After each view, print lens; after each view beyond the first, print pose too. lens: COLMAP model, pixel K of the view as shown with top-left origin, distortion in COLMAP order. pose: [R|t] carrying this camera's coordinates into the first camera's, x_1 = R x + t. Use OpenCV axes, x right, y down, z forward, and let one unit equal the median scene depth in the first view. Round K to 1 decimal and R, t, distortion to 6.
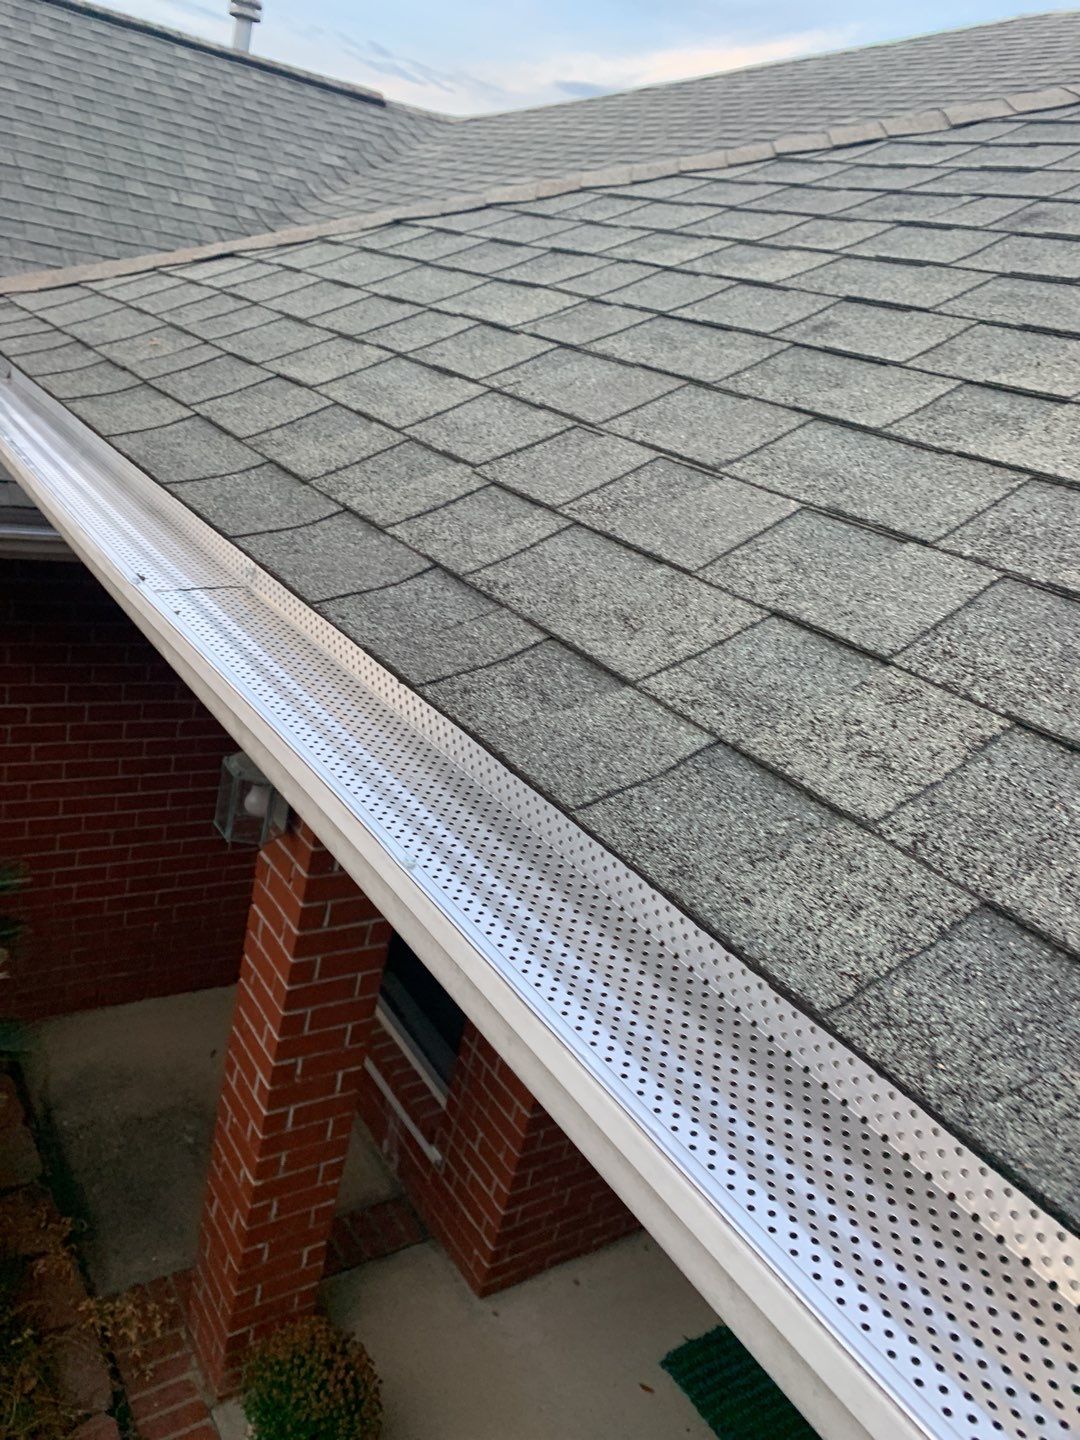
lens RADIAL K [[1156.2, 0, 539.9], [0, 1156.2, 709.7], [0, 0, 1]] dist [0.068342, -0.028621]
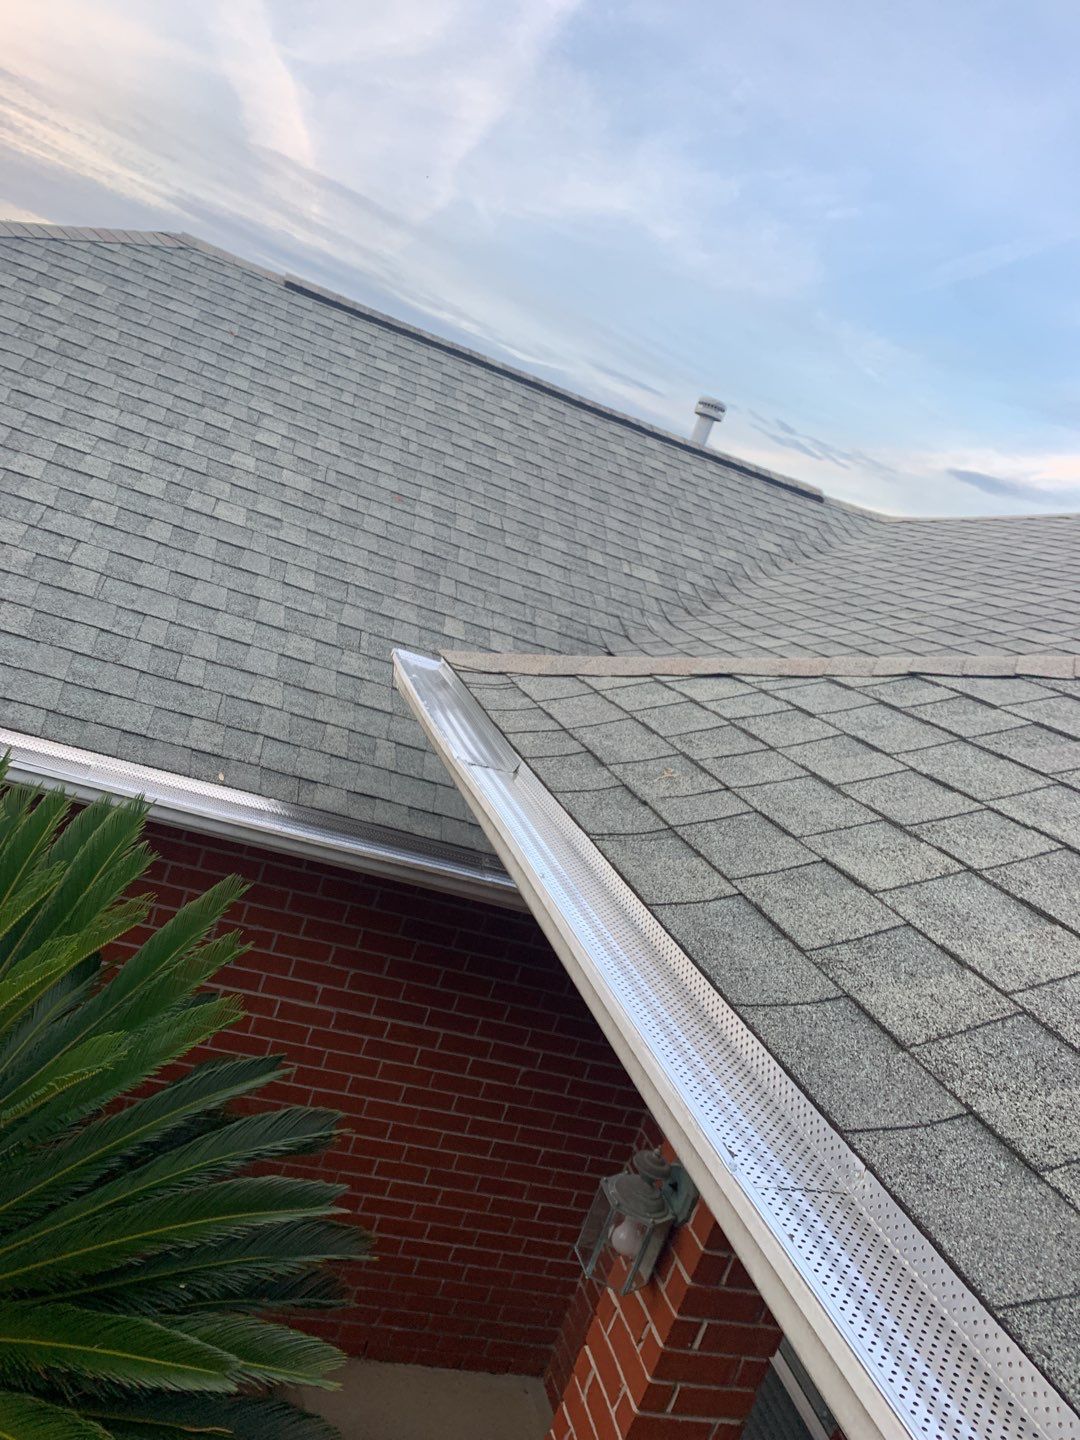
lens RADIAL K [[1156.2, 0, 539.9], [0, 1156.2, 709.7], [0, 0, 1]] dist [0.068342, -0.028621]
pose [[0.949226, 0.166235, -0.267088, -0.141729], [-0.229237, 0.946928, -0.225339, -0.092981], [0.215454, 0.275124, 0.936956, 0.031298]]
